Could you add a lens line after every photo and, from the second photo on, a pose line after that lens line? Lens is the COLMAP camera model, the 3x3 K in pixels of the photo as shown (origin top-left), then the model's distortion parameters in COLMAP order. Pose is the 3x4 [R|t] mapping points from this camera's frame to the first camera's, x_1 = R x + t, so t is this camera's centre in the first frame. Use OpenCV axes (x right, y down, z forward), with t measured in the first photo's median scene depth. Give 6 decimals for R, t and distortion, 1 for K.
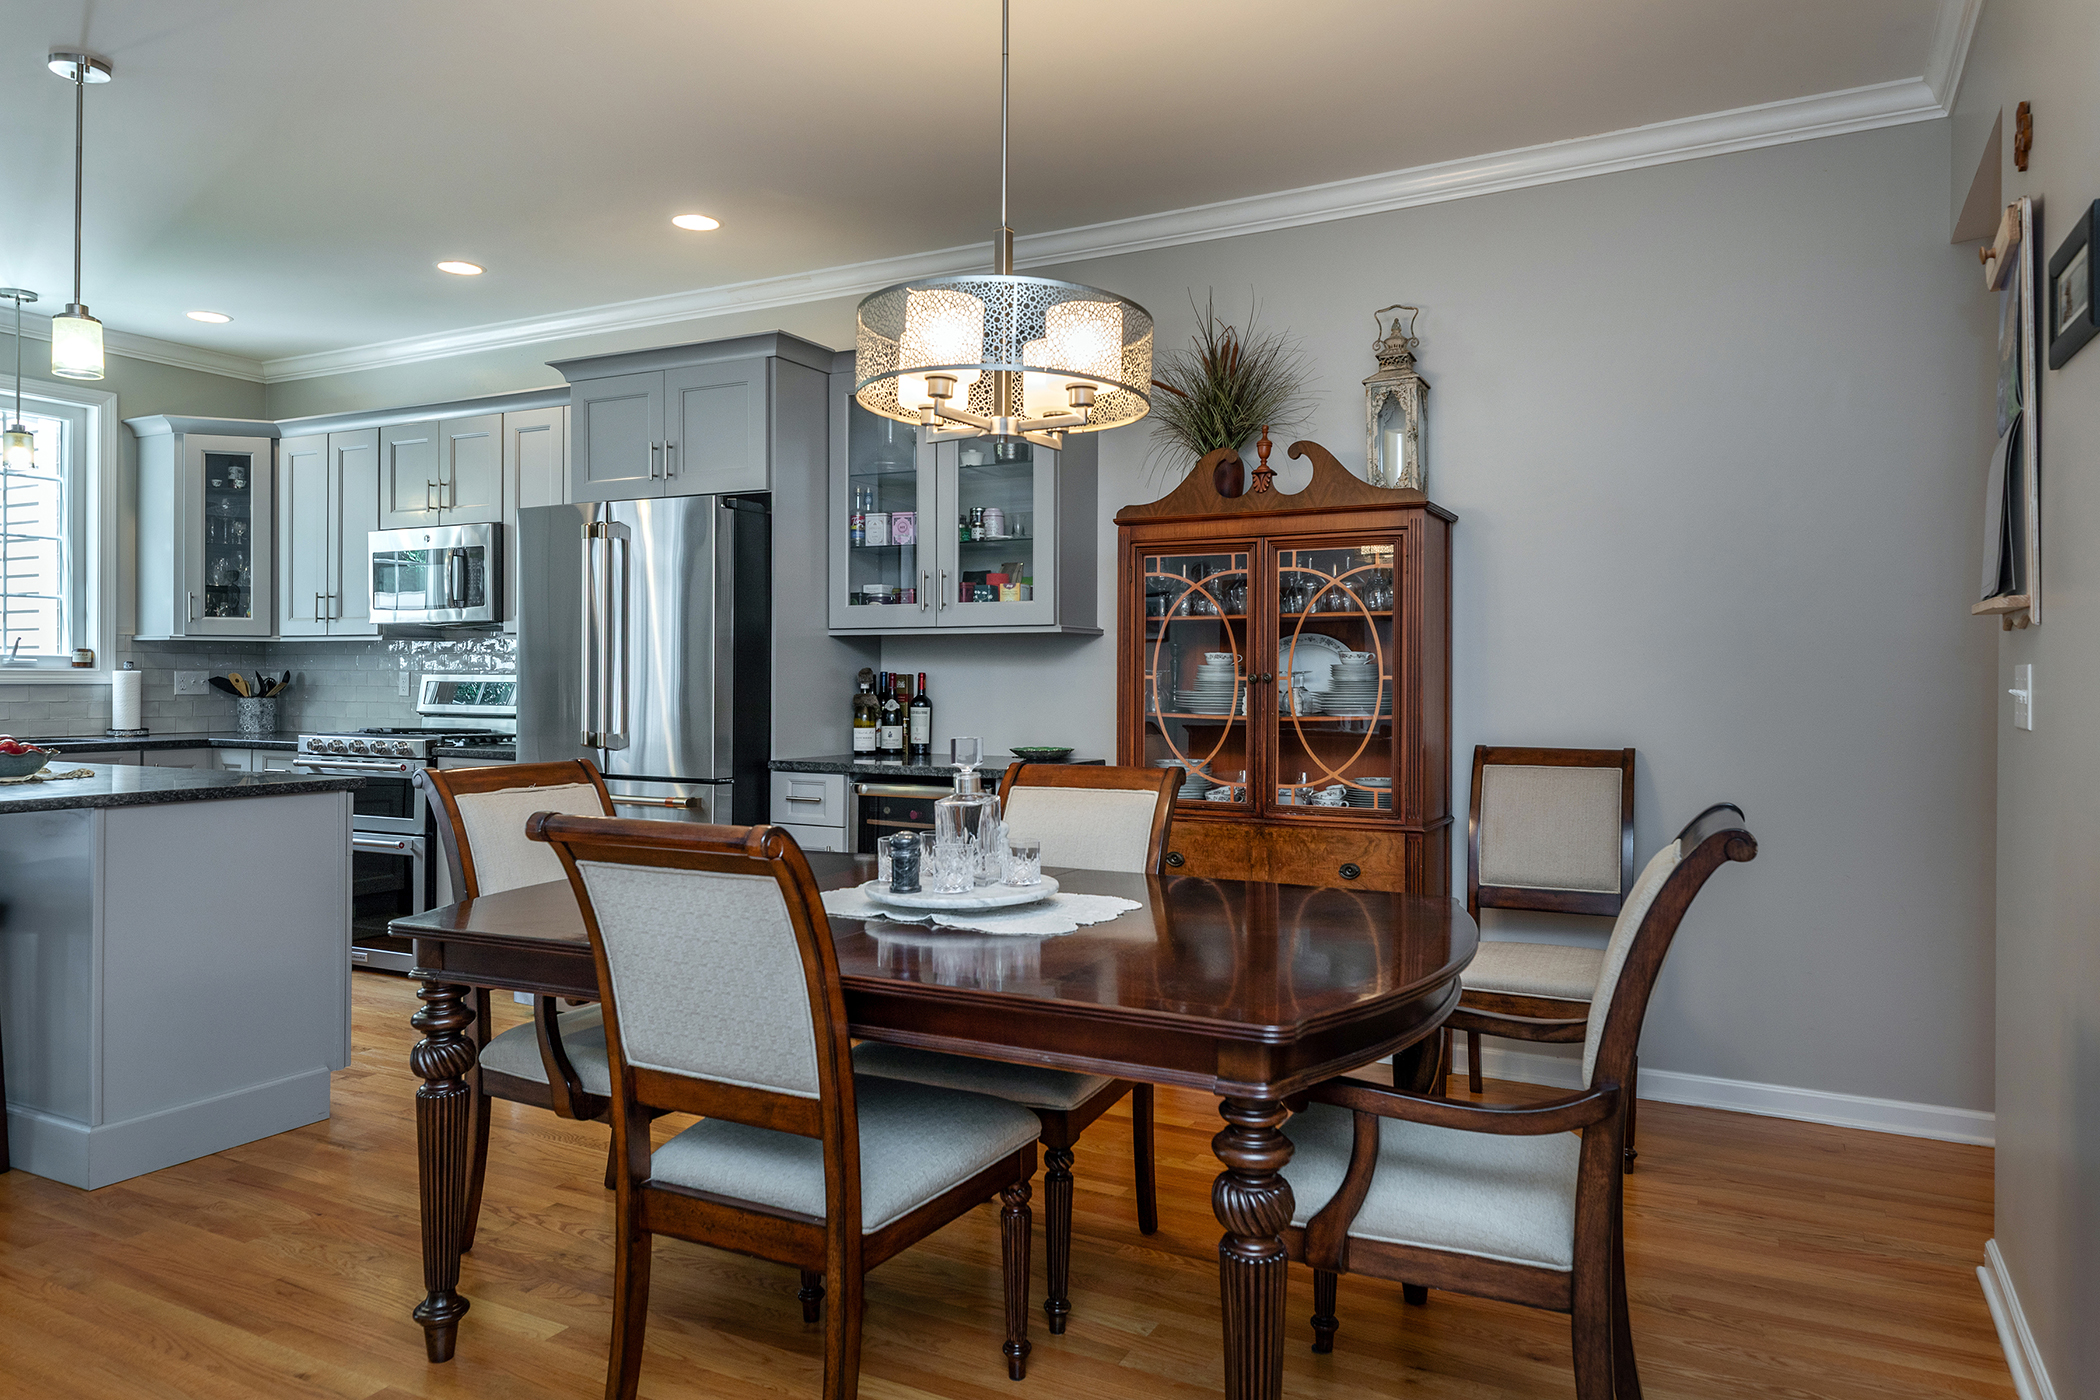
lens RADIAL K [[1407.1, 0, 1106.9], [0, 1407.1, 702.4], [0, 0, 1]] dist [0.043849, -0.016812]
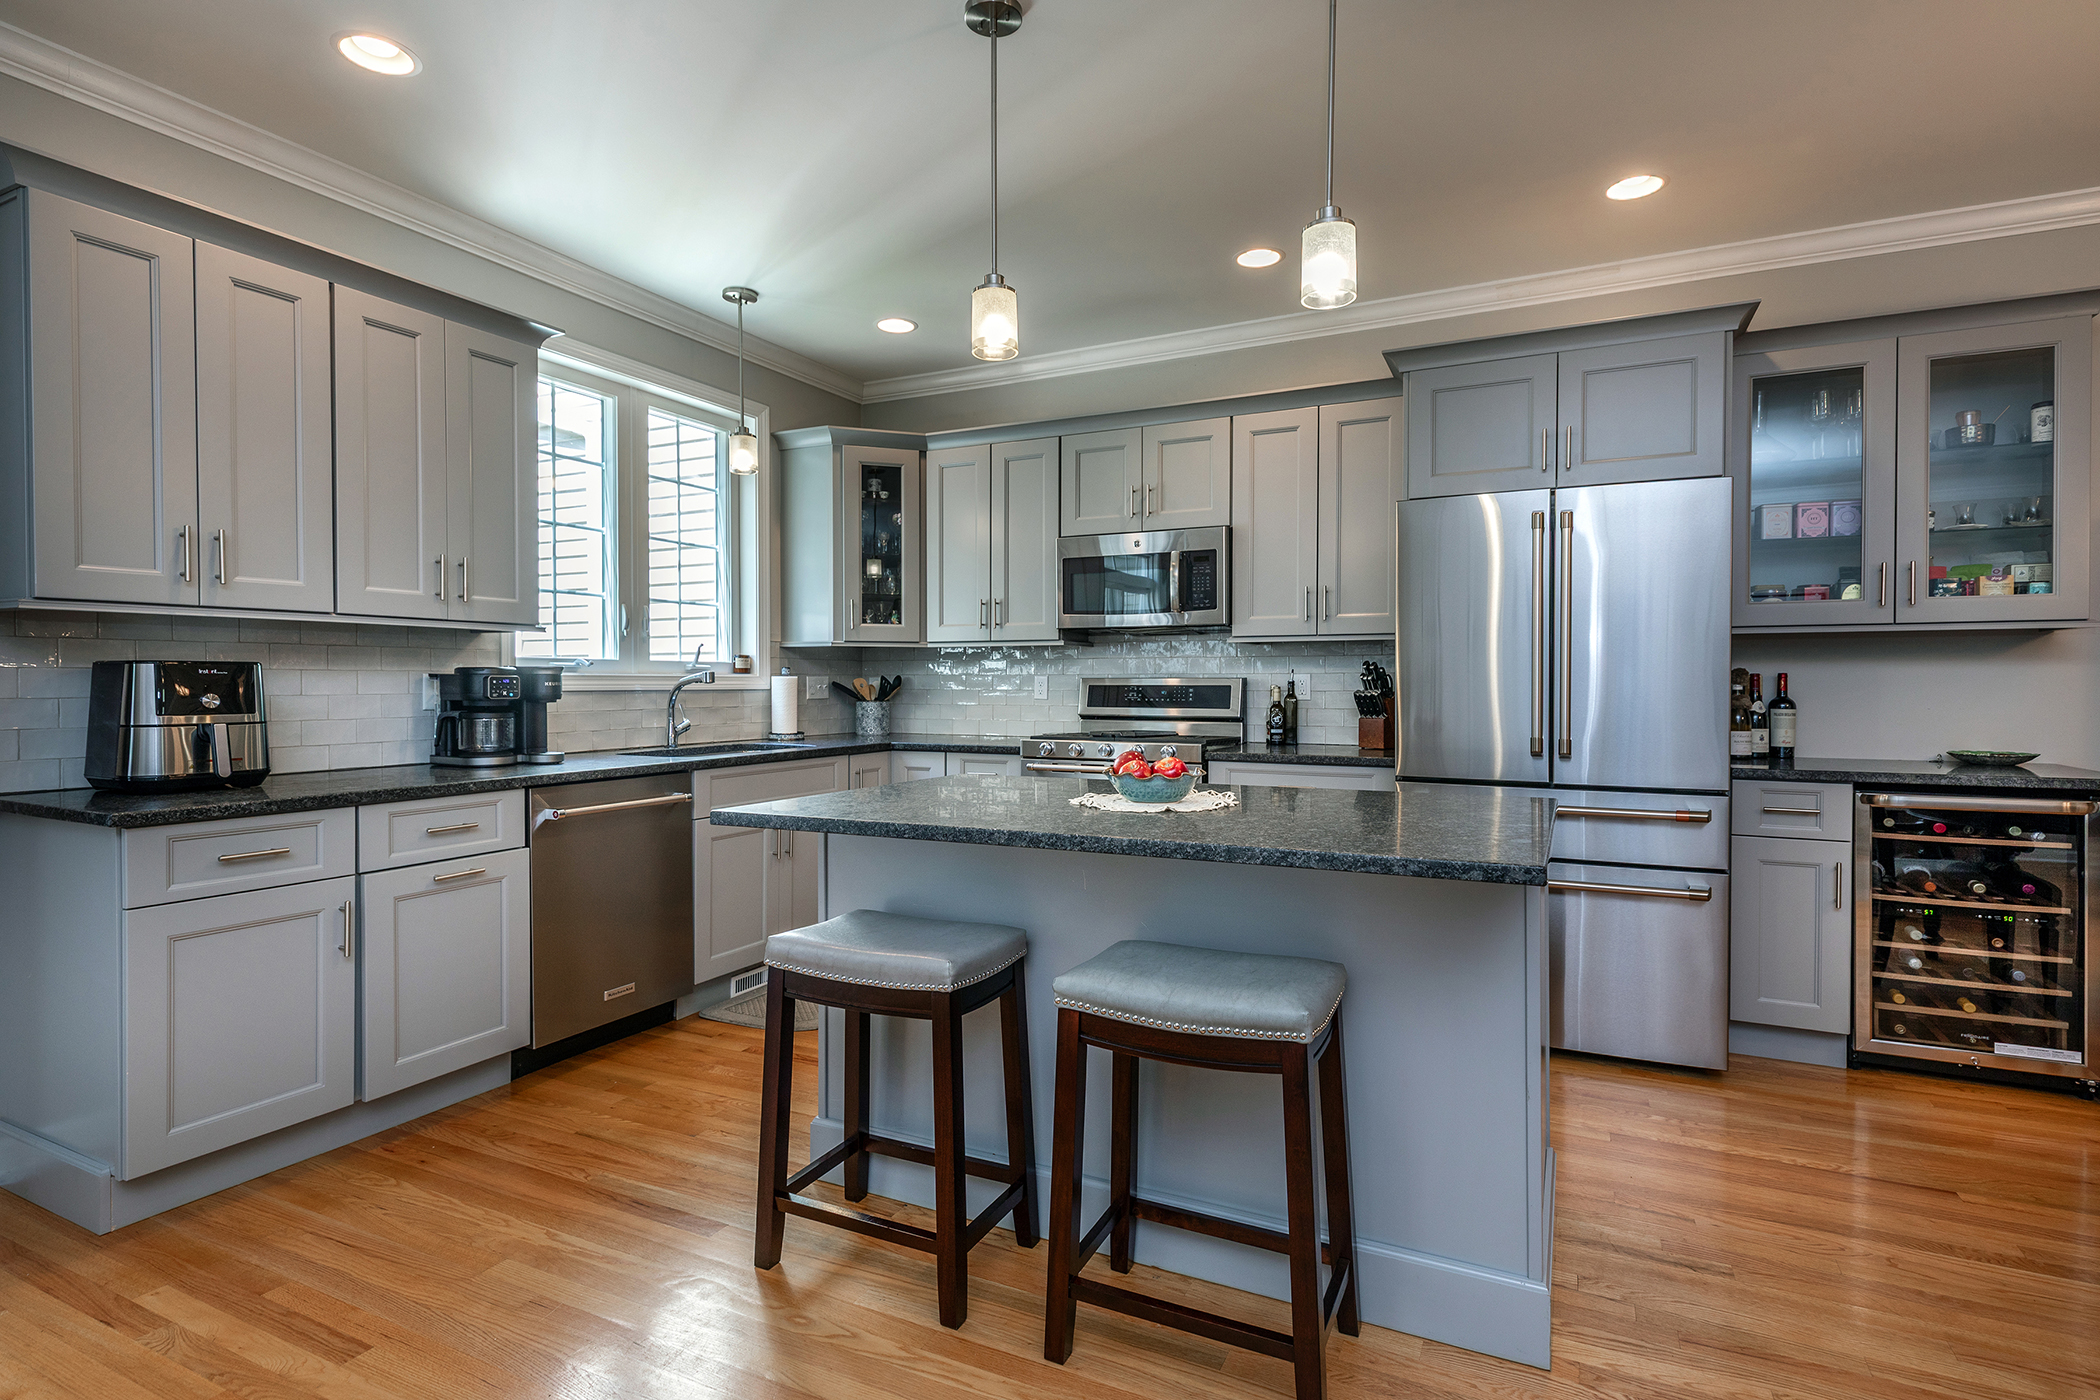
lens RADIAL K [[1014.7, 0, 1054.6], [0, 1014.7, 694.7], [0, 0, 1]] dist [0.002406, -0.000625]
pose [[0.998935, -0.004201, 0.045942, -0.571989], [0.004490, 0.999971, -0.006207, -0.003696], [-0.045915, 0.006406, 0.998925, 0.286421]]
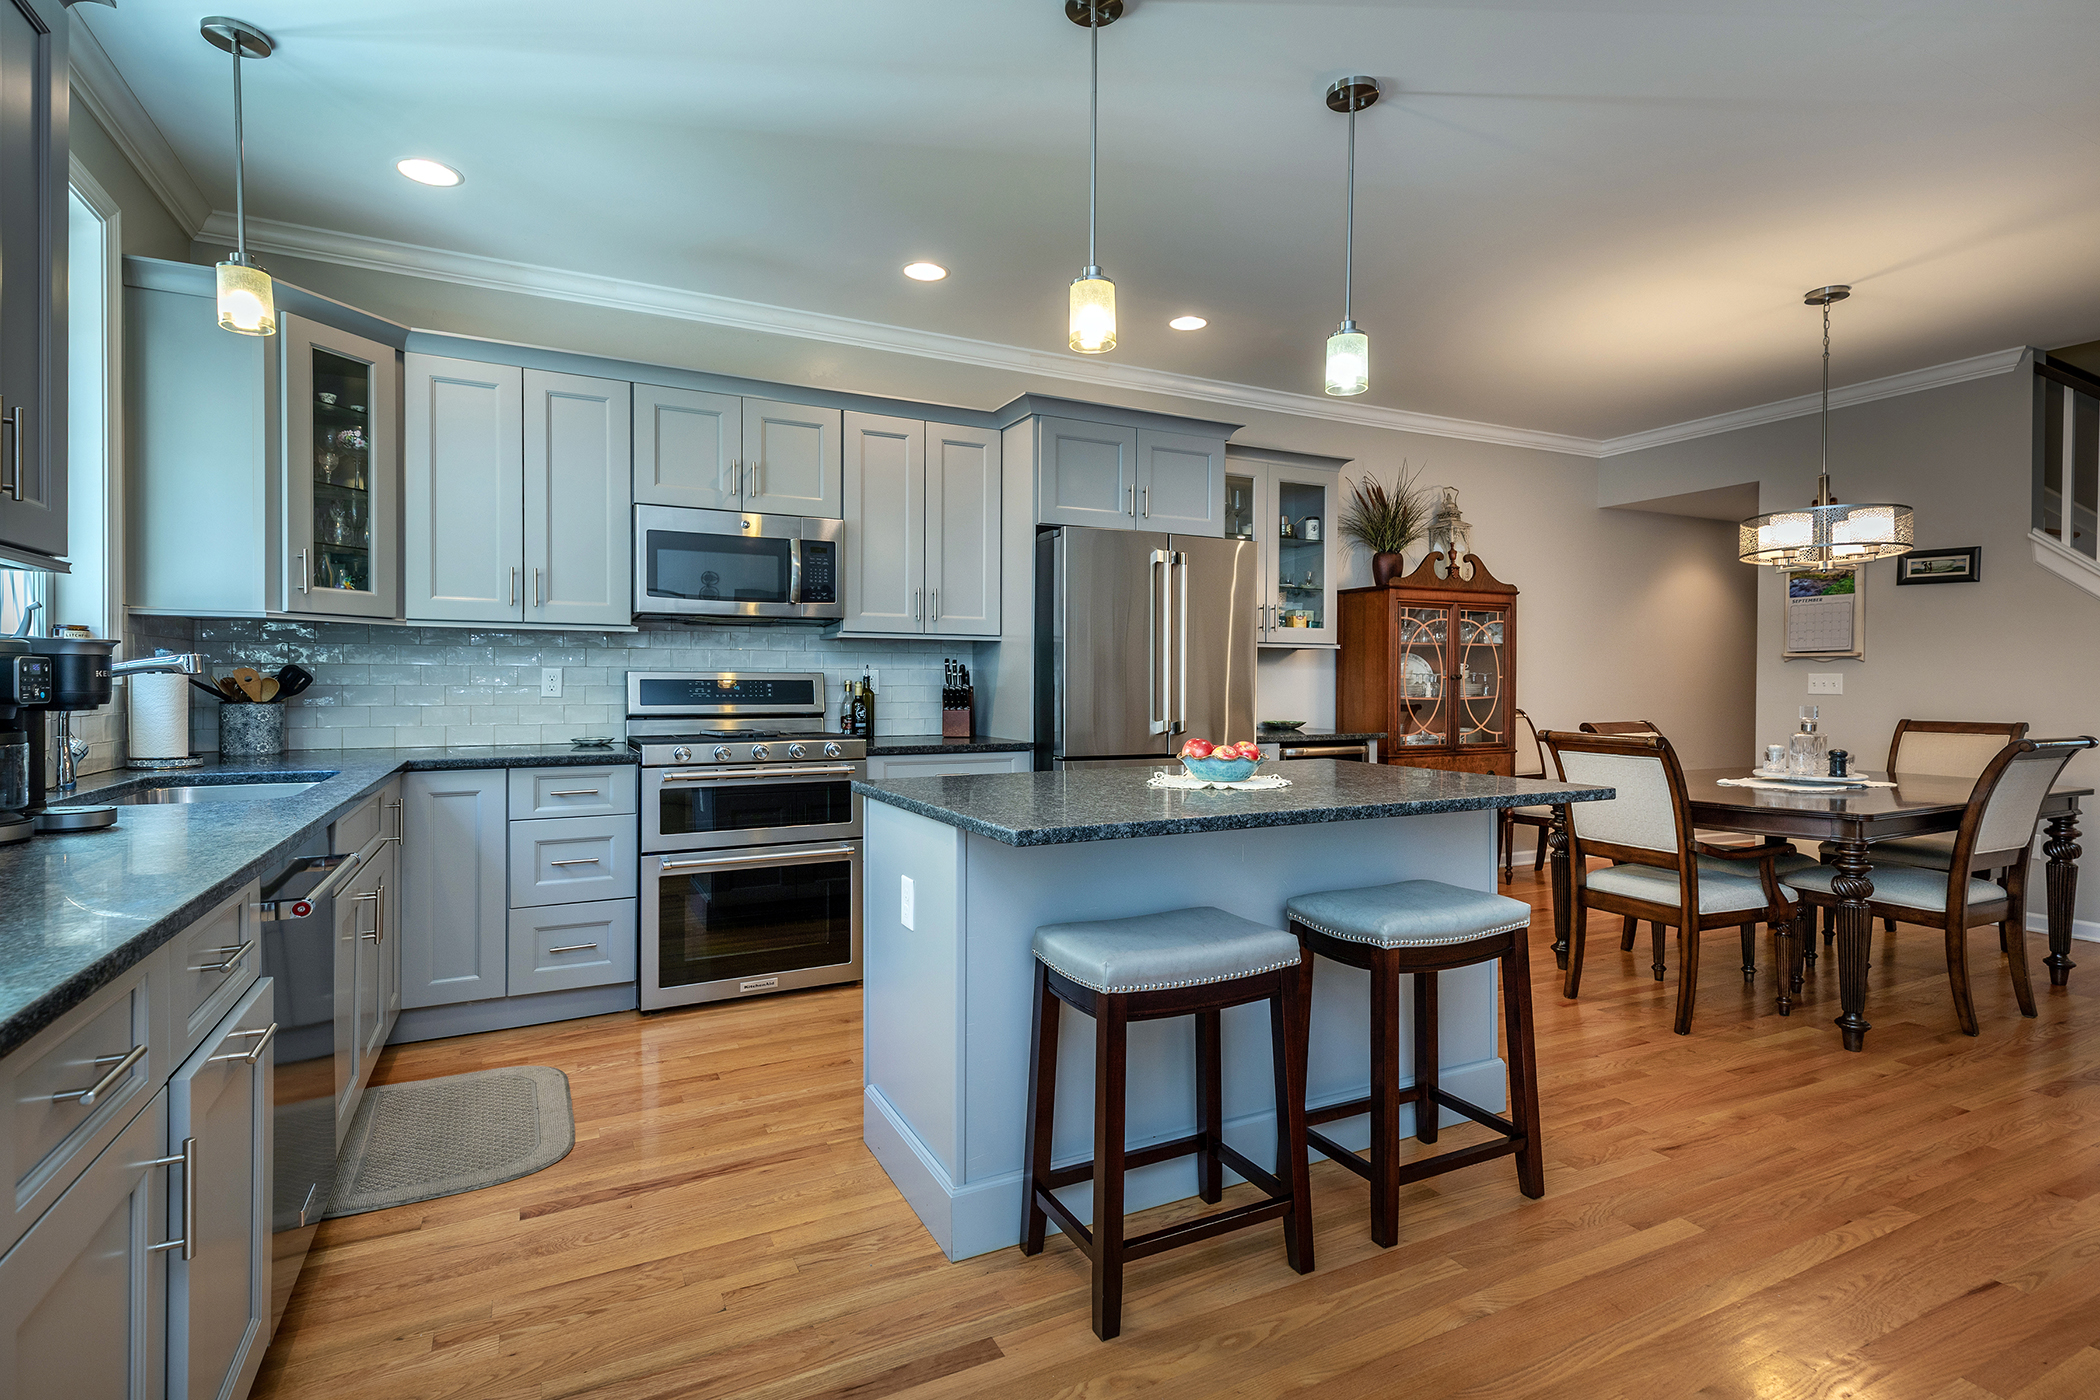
lens RADIAL K [[976.1, 0, 1088.1], [0, 976.1, 692.9], [0, 0, 1]] dist [0.017712, -0.003933]
pose [[0.576000, -0.011740, 0.817366, -0.872412], [0.012979, 0.999902, 0.005215, -0.006704], [-0.817347, 0.007605, 0.576096, 0.456539]]
